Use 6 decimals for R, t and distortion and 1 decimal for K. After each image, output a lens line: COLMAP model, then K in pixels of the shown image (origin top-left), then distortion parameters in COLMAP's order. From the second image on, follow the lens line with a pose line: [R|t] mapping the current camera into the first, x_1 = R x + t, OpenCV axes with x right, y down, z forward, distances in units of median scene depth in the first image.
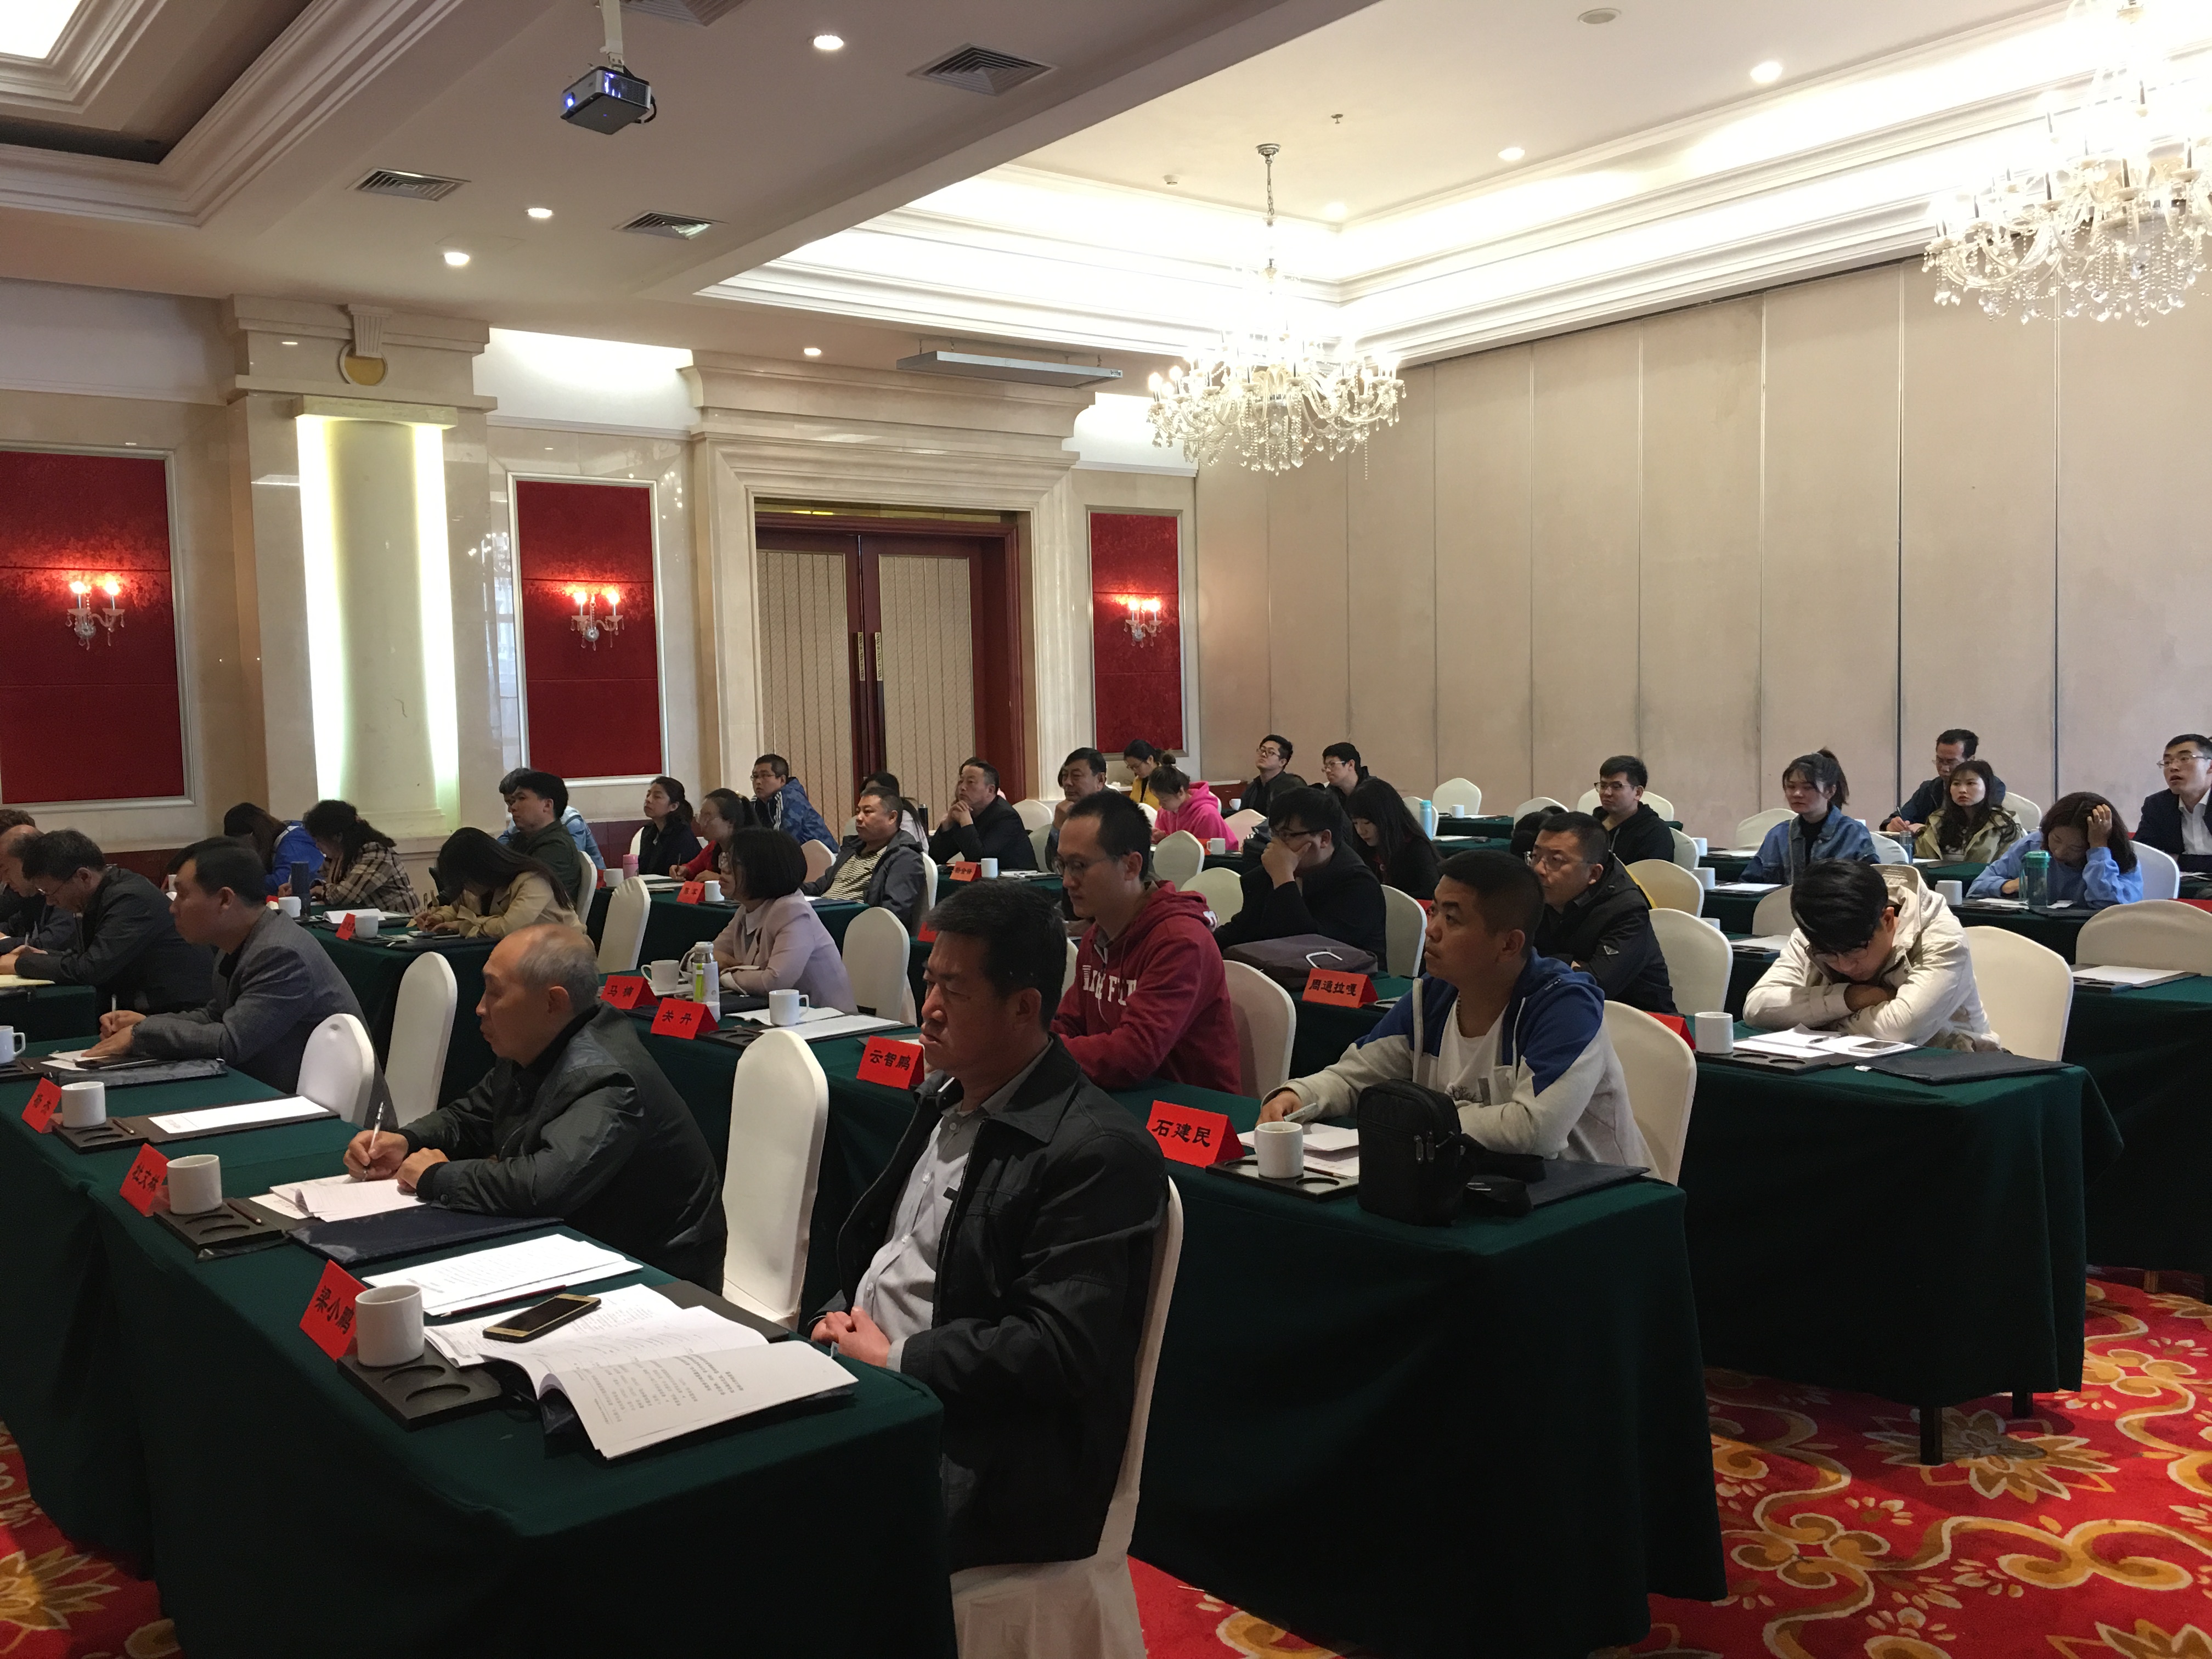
lens RADIAL K [[1872.1, 0, 1086.9], [0, 1872.1, 828.7], [0, 0, 1]] dist [0.001440, -0.020705]
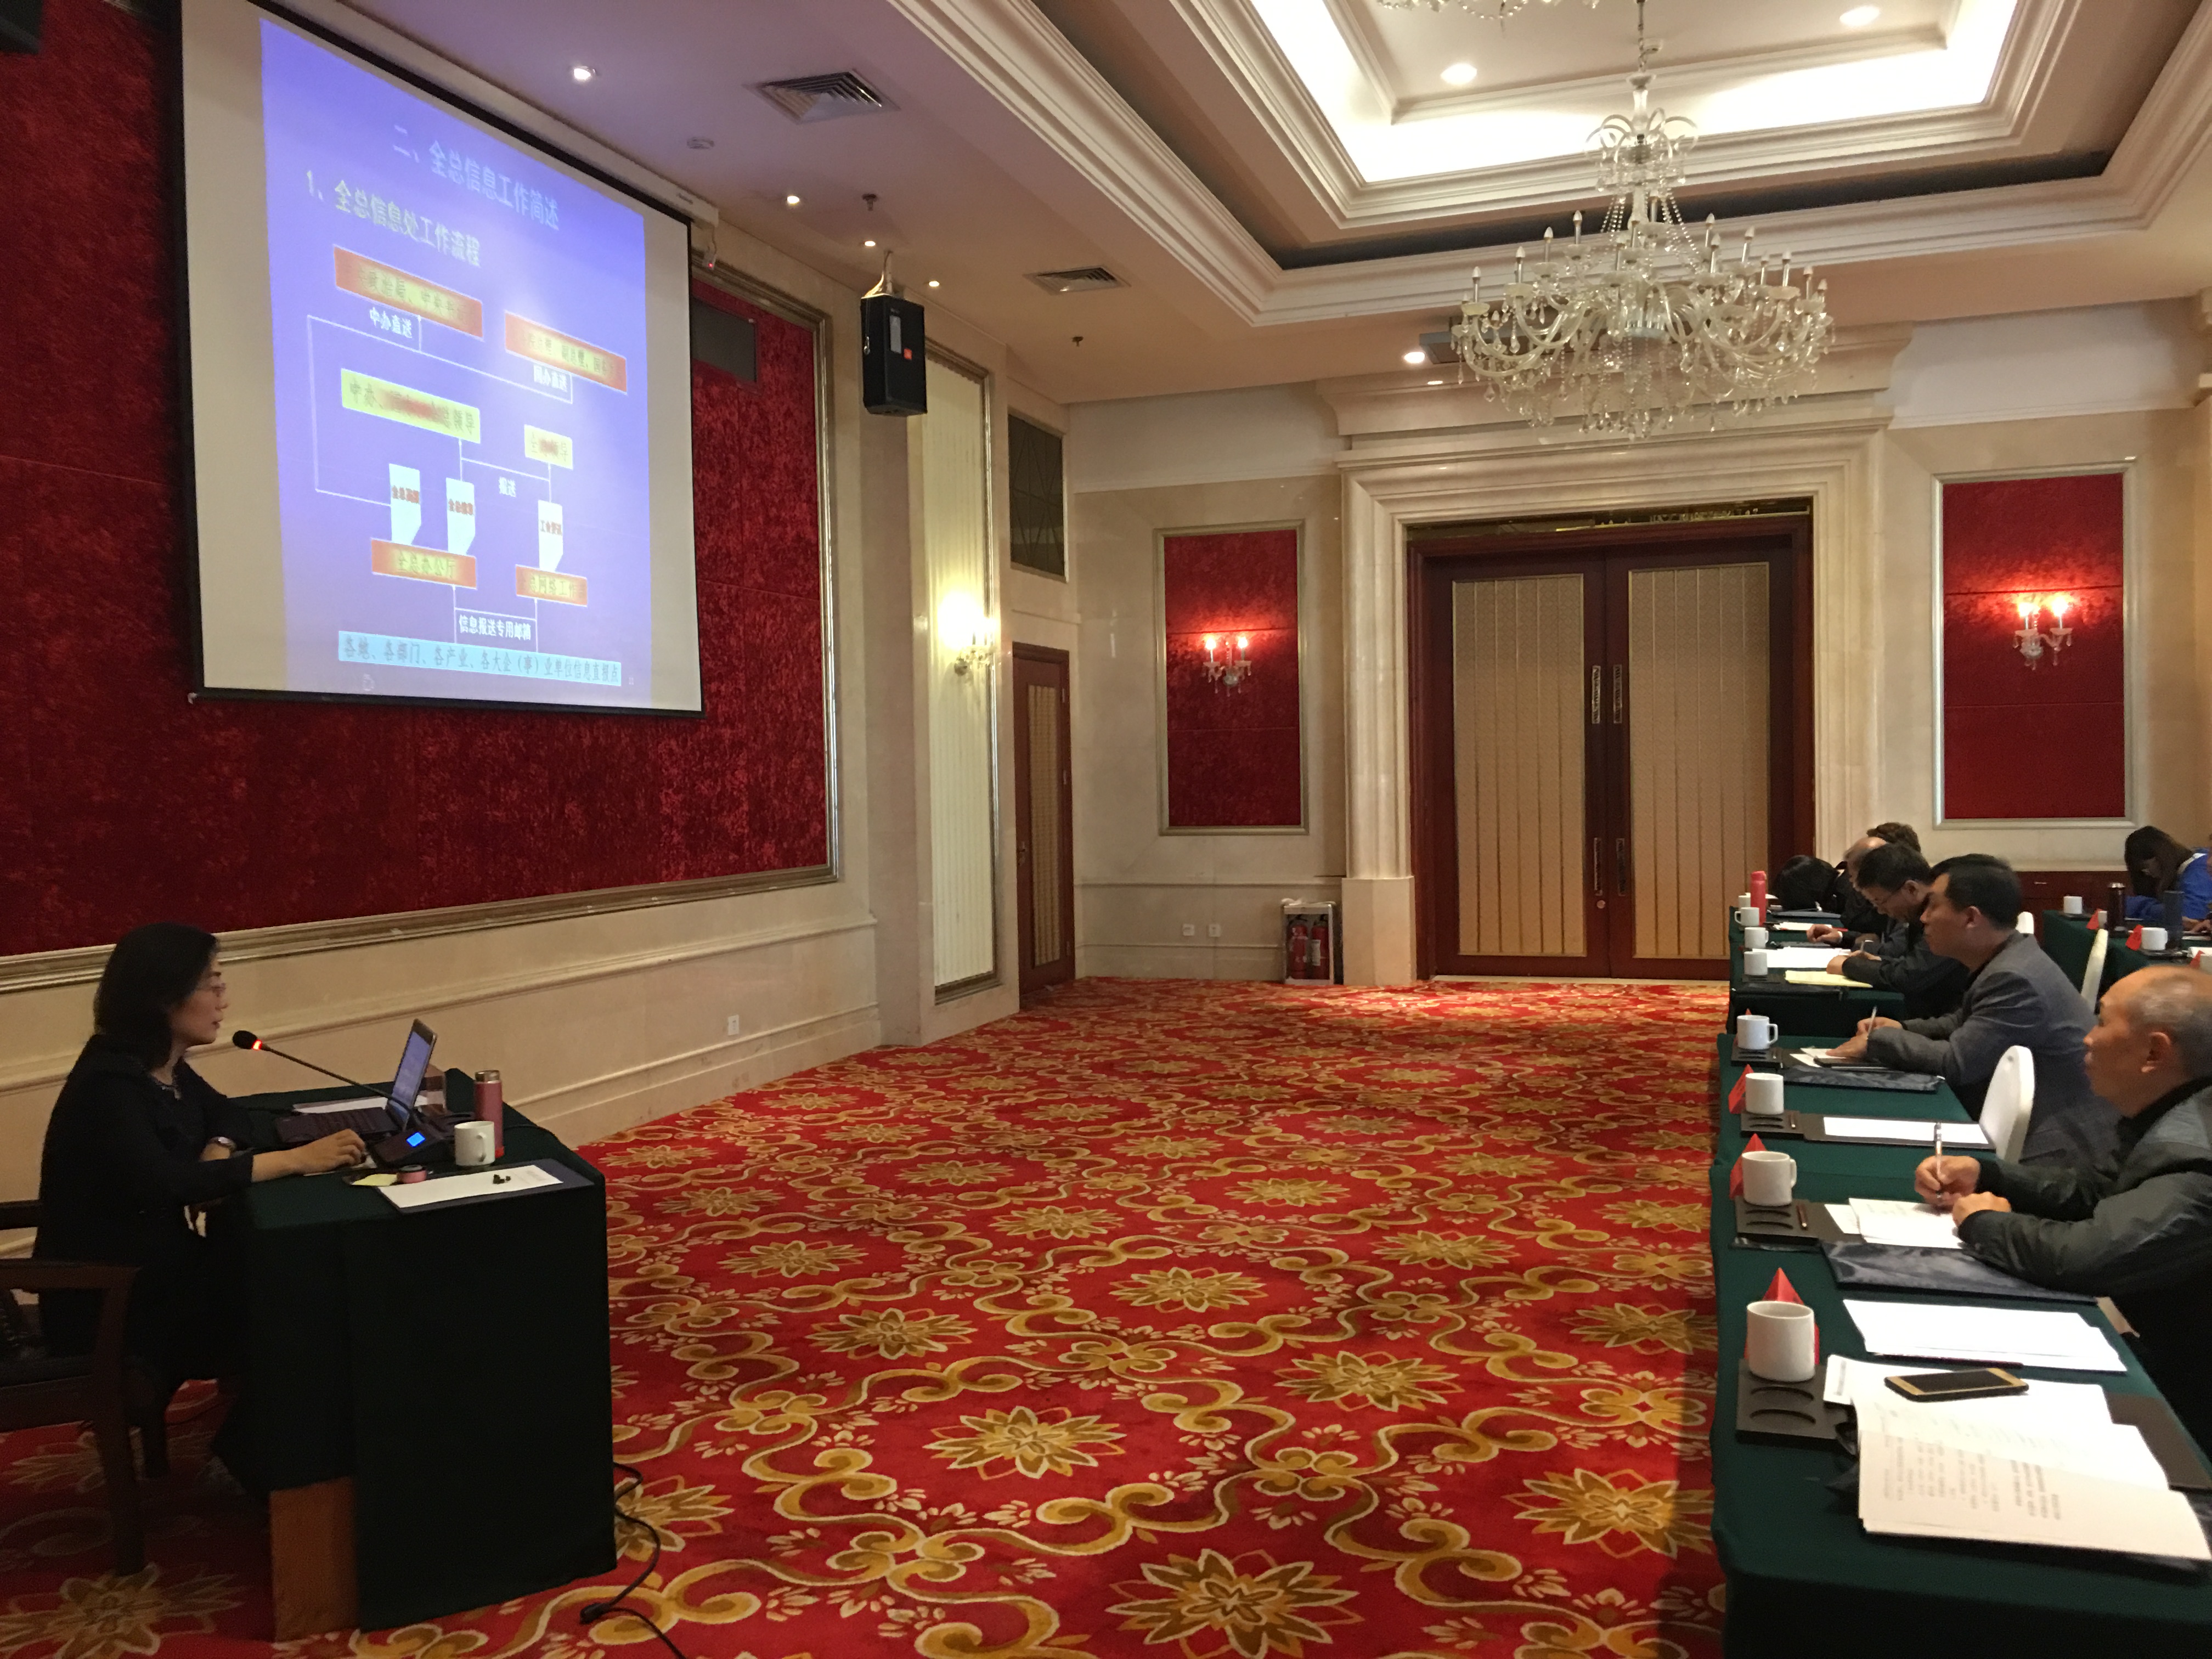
lens RADIAL K [[1872.1, 0, 1082.6], [0, 1872.1, 831.1], [0, 0, 1]] dist [0.001440, -0.020705]
pose [[0.529022, 0.045836, -0.847369, 0.138046], [-0.052743, 0.998386, 0.021076, -0.005669], [0.846967, 0.033543, 0.530586, 0.069756]]
